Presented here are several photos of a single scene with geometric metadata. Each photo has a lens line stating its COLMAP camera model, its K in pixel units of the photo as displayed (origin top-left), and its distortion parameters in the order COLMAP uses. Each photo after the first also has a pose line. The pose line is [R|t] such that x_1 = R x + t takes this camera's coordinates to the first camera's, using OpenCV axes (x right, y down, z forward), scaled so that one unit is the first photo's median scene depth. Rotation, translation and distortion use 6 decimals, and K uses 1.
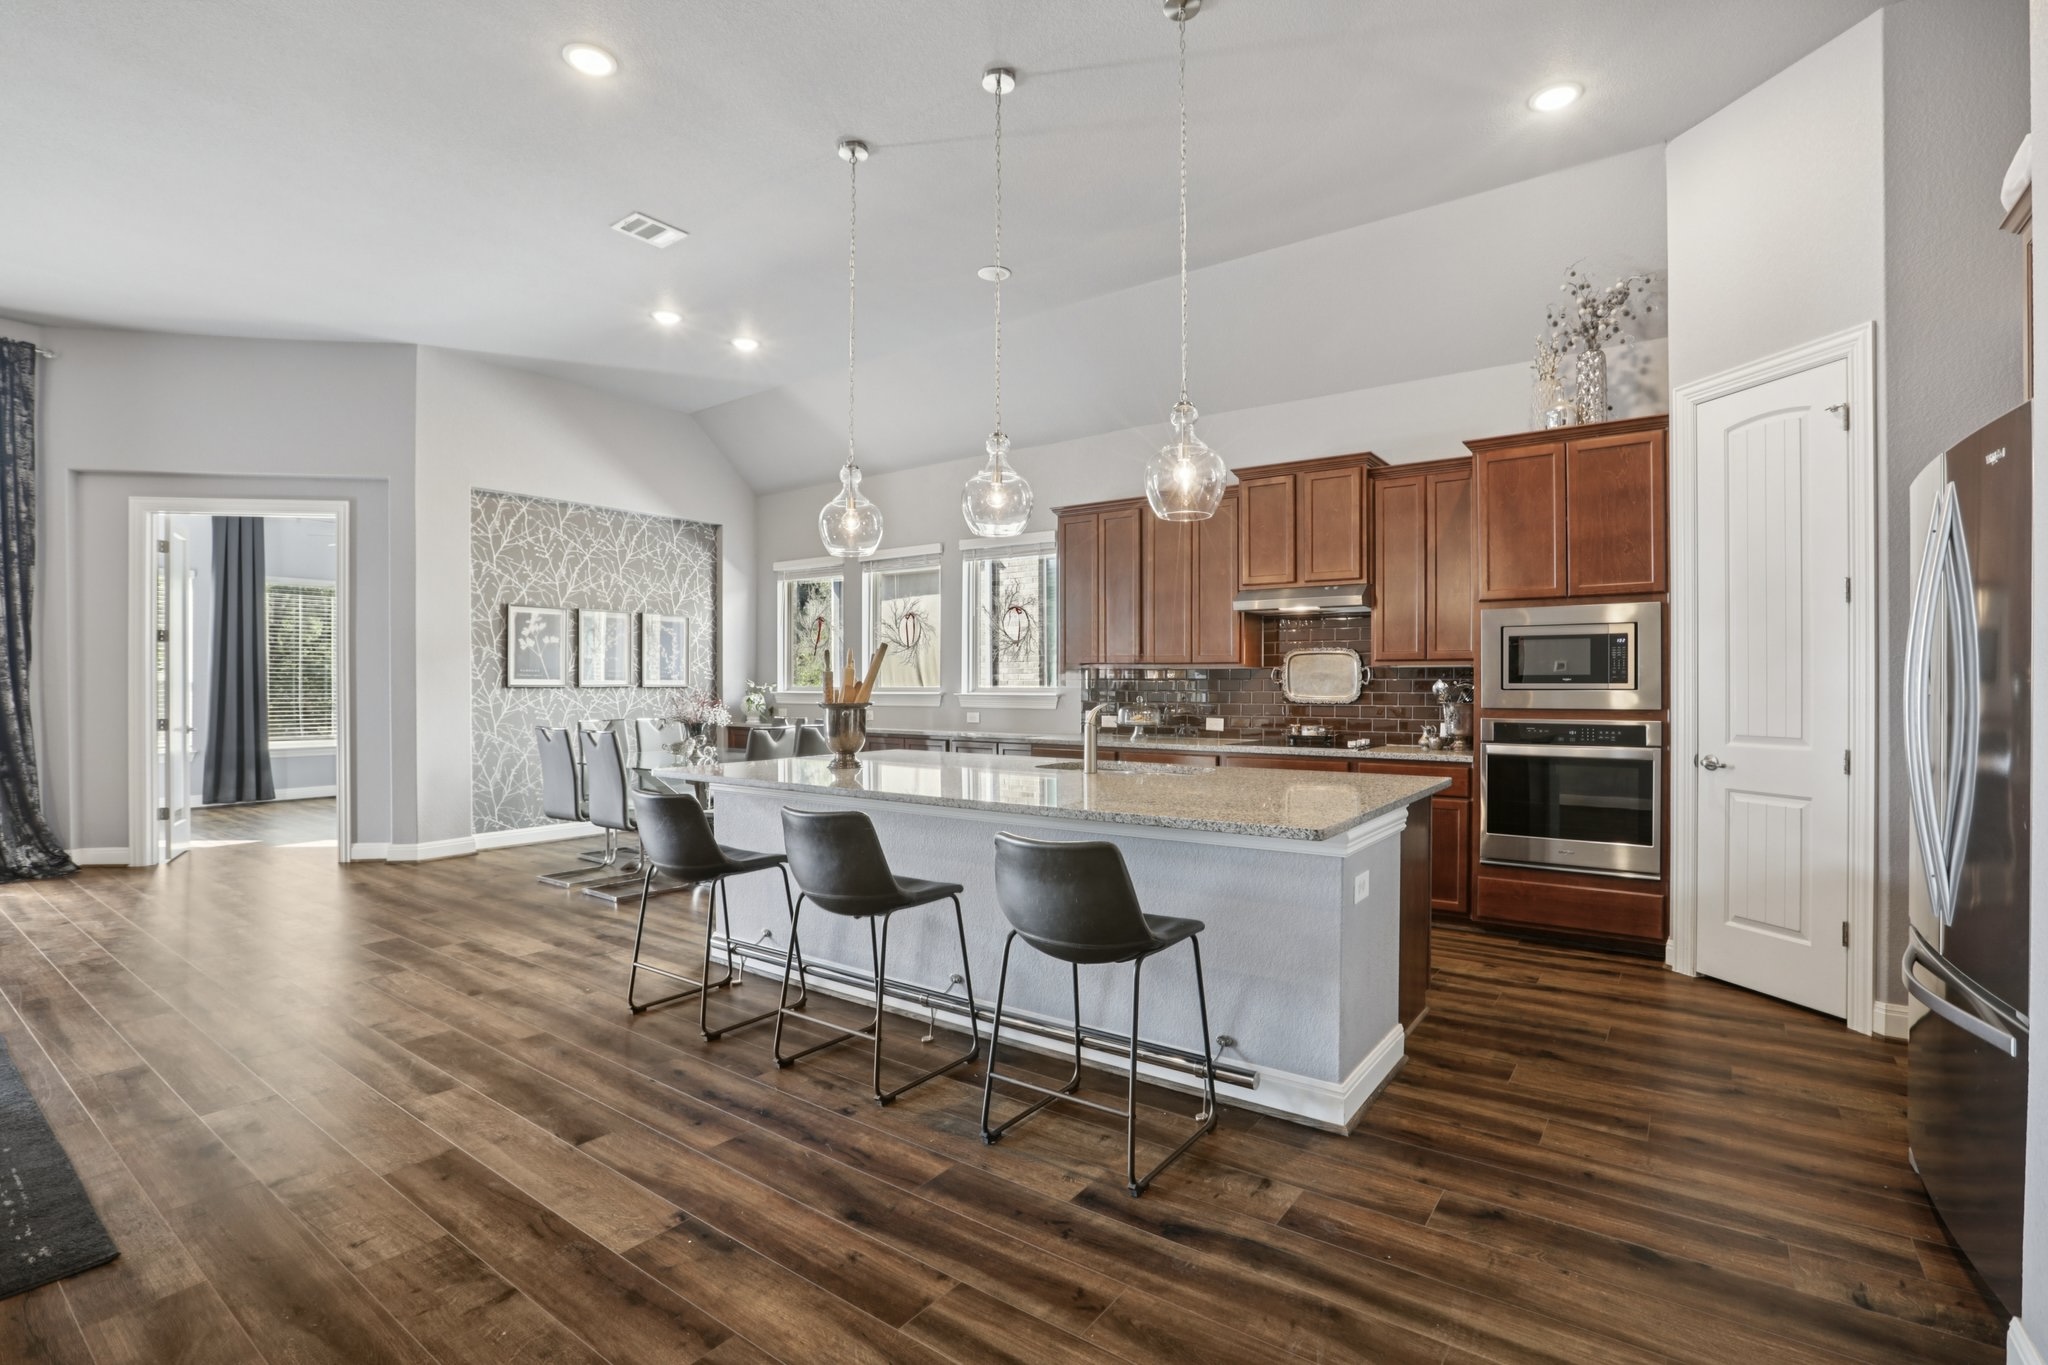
lens RADIAL K [[938.0, 0, 1032.4], [0, 938.0, 684.3], [0, 0, 1]] dist [-0.027196, 0.004377]
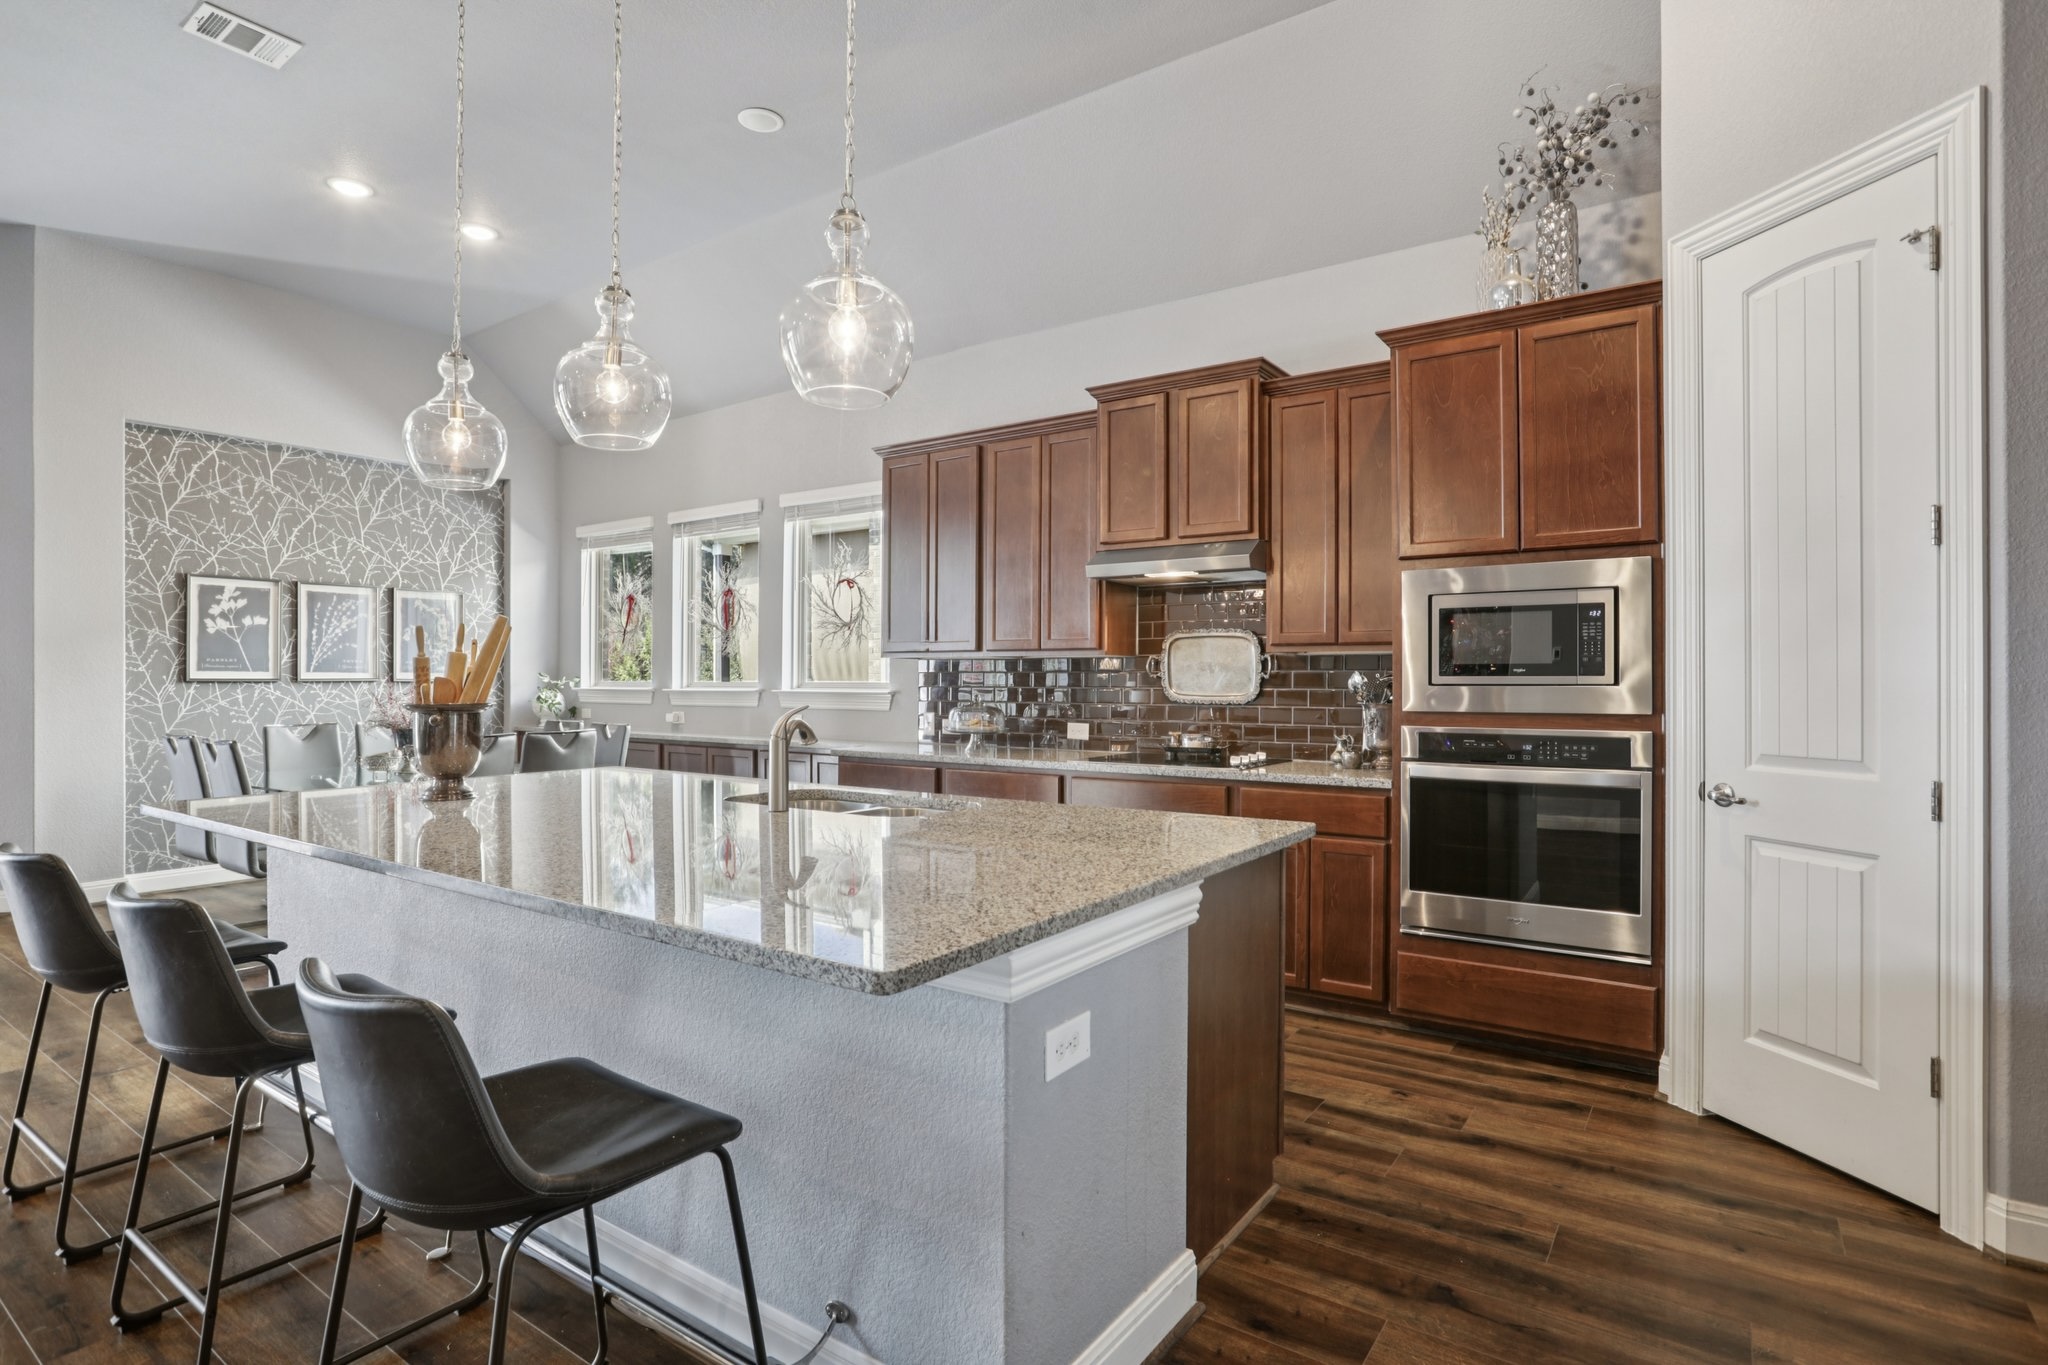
lens RADIAL K [[1022.5, 0, 1027.3], [0, 1022.5, 676.8], [0, 0, 1]] dist [-0.024515, 0.008583]
pose [[0.999853, 0.001327, 0.017086, 0.191889], [-0.001255, 0.999990, -0.004196, 0.003058], [-0.017092, 0.004174, 0.999845, 0.244402]]
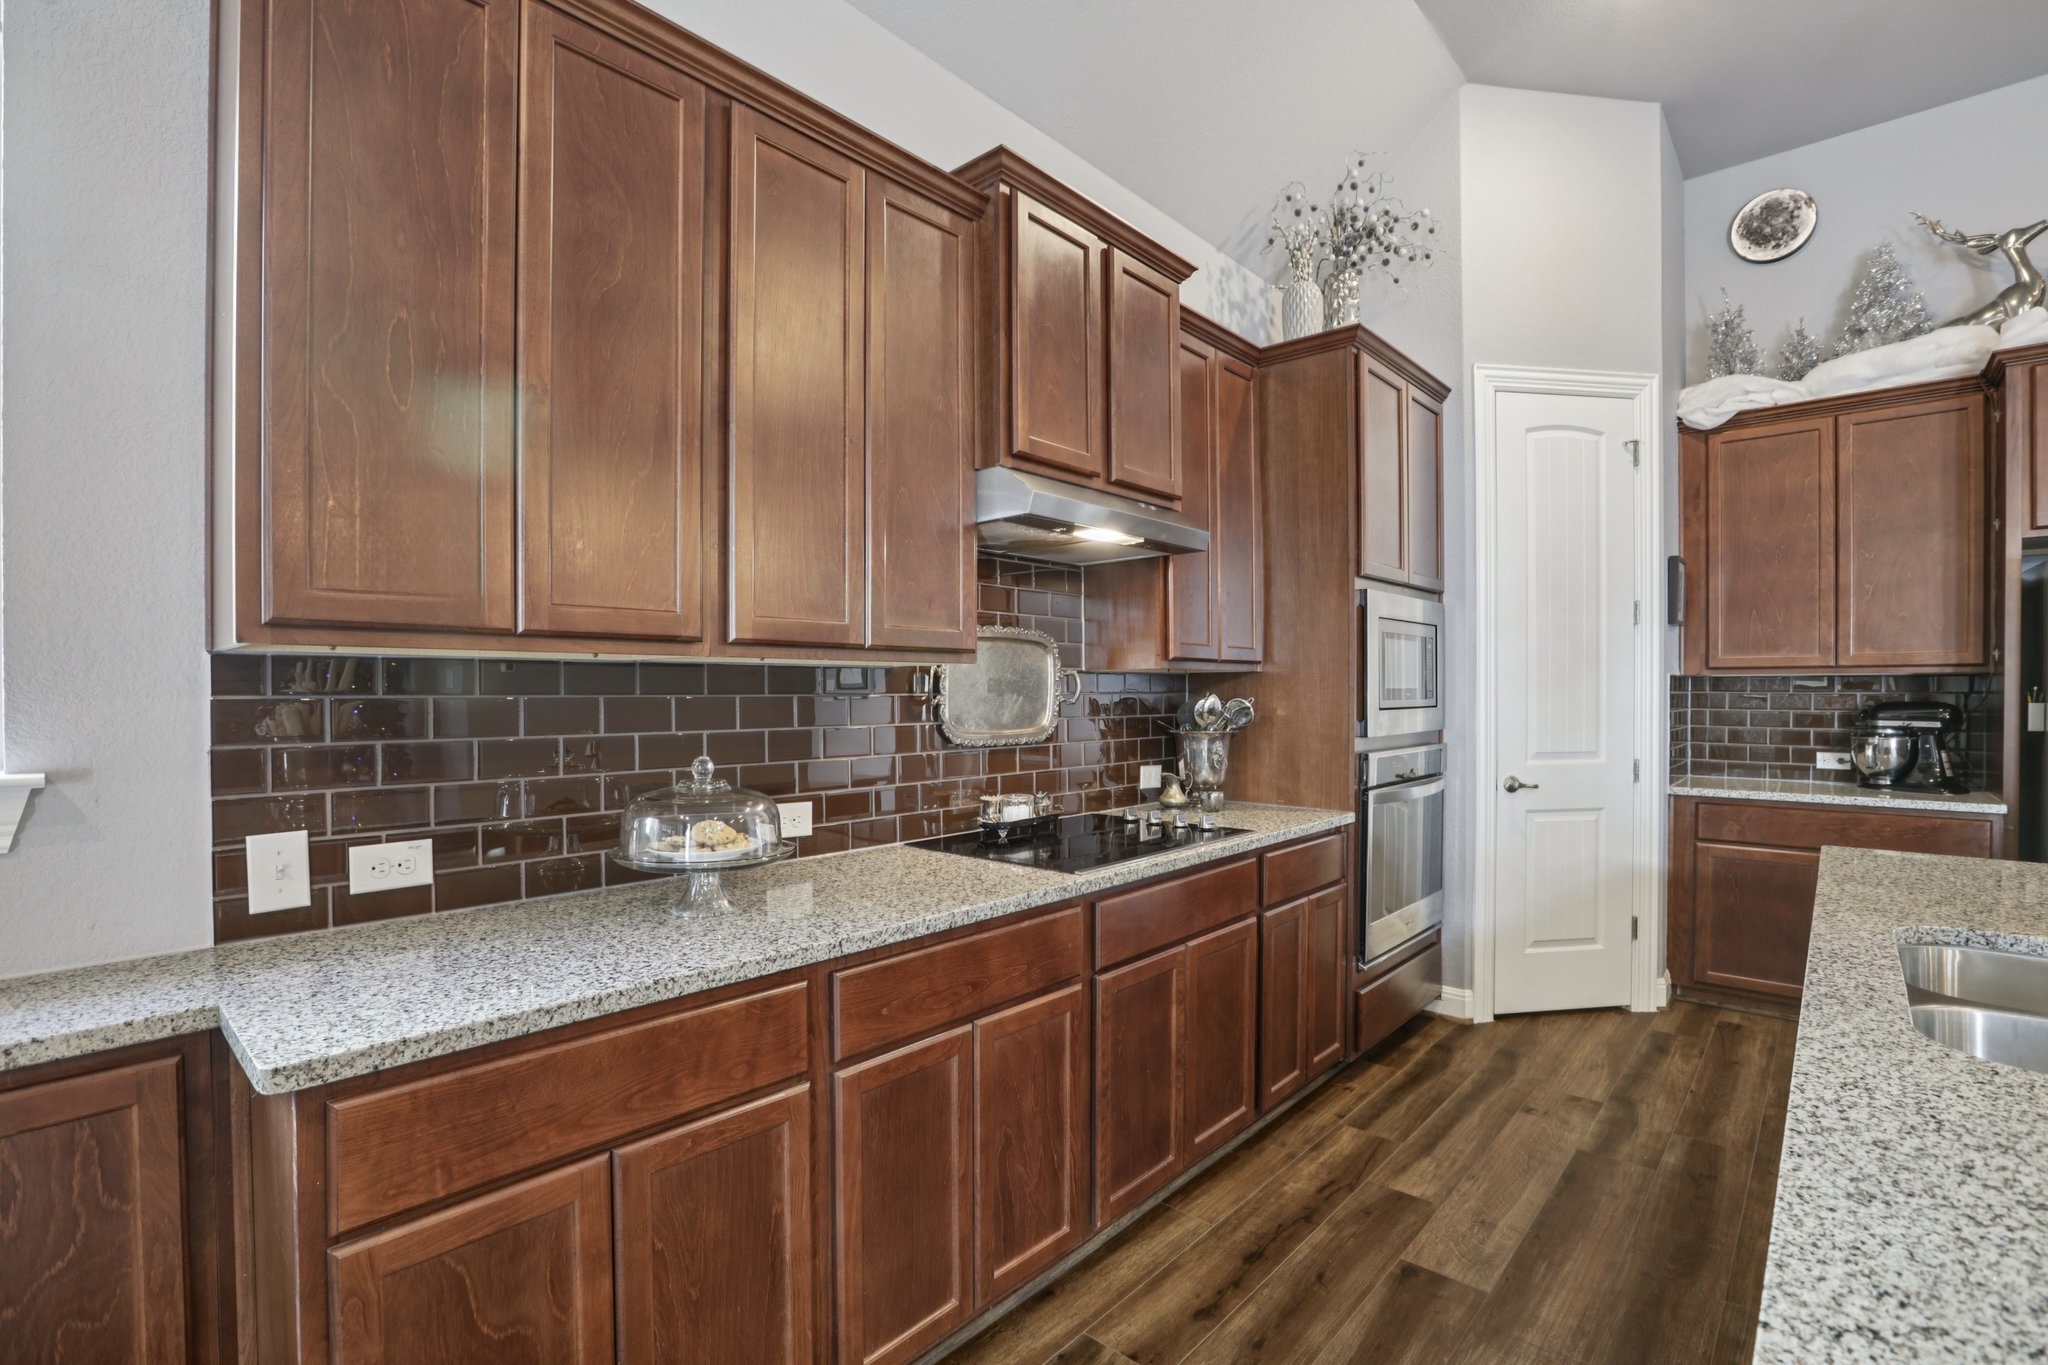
lens RADIAL K [[938.0, 0, 1033.2], [0, 938.0, 702.1], [0, 0, 1]] dist [-0.027196, 0.004377]
pose [[0.093248, -0.009873, 0.995594, -0.204793], [0.004084, 0.999946, 0.009534, -0.007053], [-0.995635, 0.003177, 0.093283, 1.200211]]
